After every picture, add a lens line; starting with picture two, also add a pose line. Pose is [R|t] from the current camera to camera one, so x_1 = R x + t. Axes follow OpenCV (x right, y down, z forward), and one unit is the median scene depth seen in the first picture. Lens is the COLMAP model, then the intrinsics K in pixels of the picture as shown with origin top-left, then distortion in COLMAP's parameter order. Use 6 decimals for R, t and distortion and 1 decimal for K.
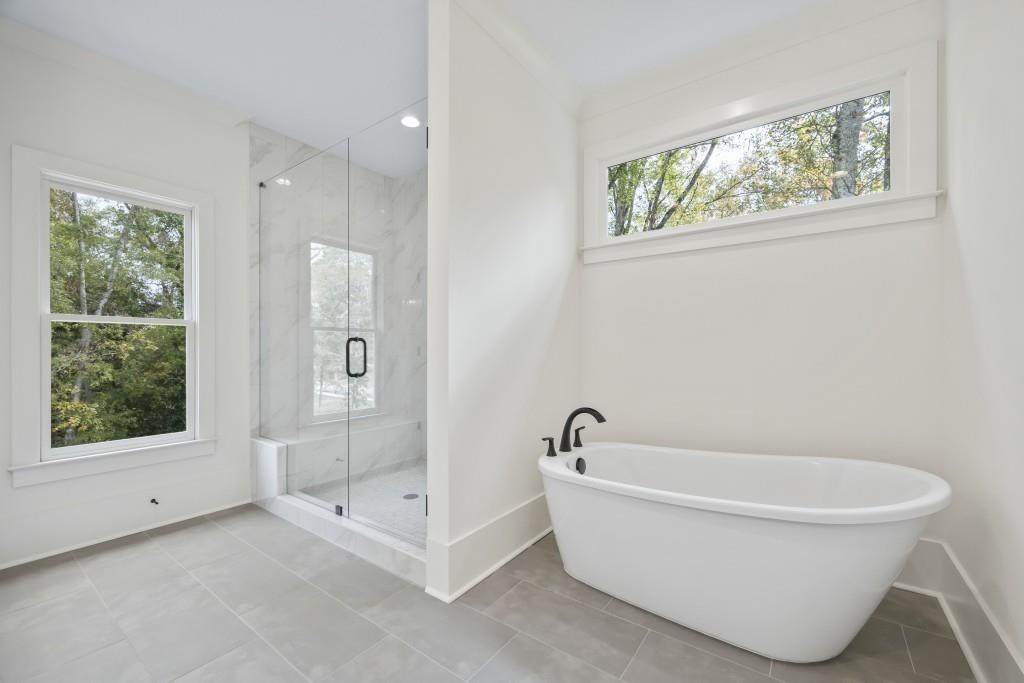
lens RADIAL K [[416.3, 0, 513.1], [0, 416.3, 349.2], [0, 0, 1]] dist [-0.000510, 0.000109]
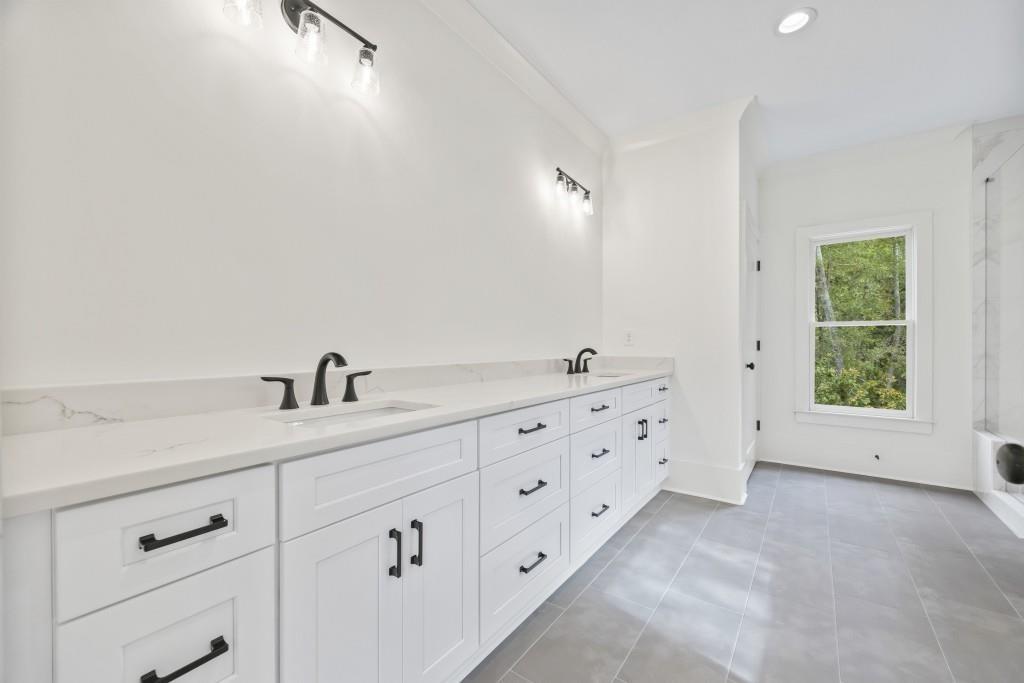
lens RADIAL K [[414.5, 0, 511.2], [0, 414.5, 344.9], [0, 0, 1]] dist [-0.001236, 0.000051]
pose [[-0.006634, 0.004765, -0.999967, 0.411397], [0.000915, 0.999988, 0.004759, -0.003586], [0.999978, -0.000884, -0.006638, -0.147446]]
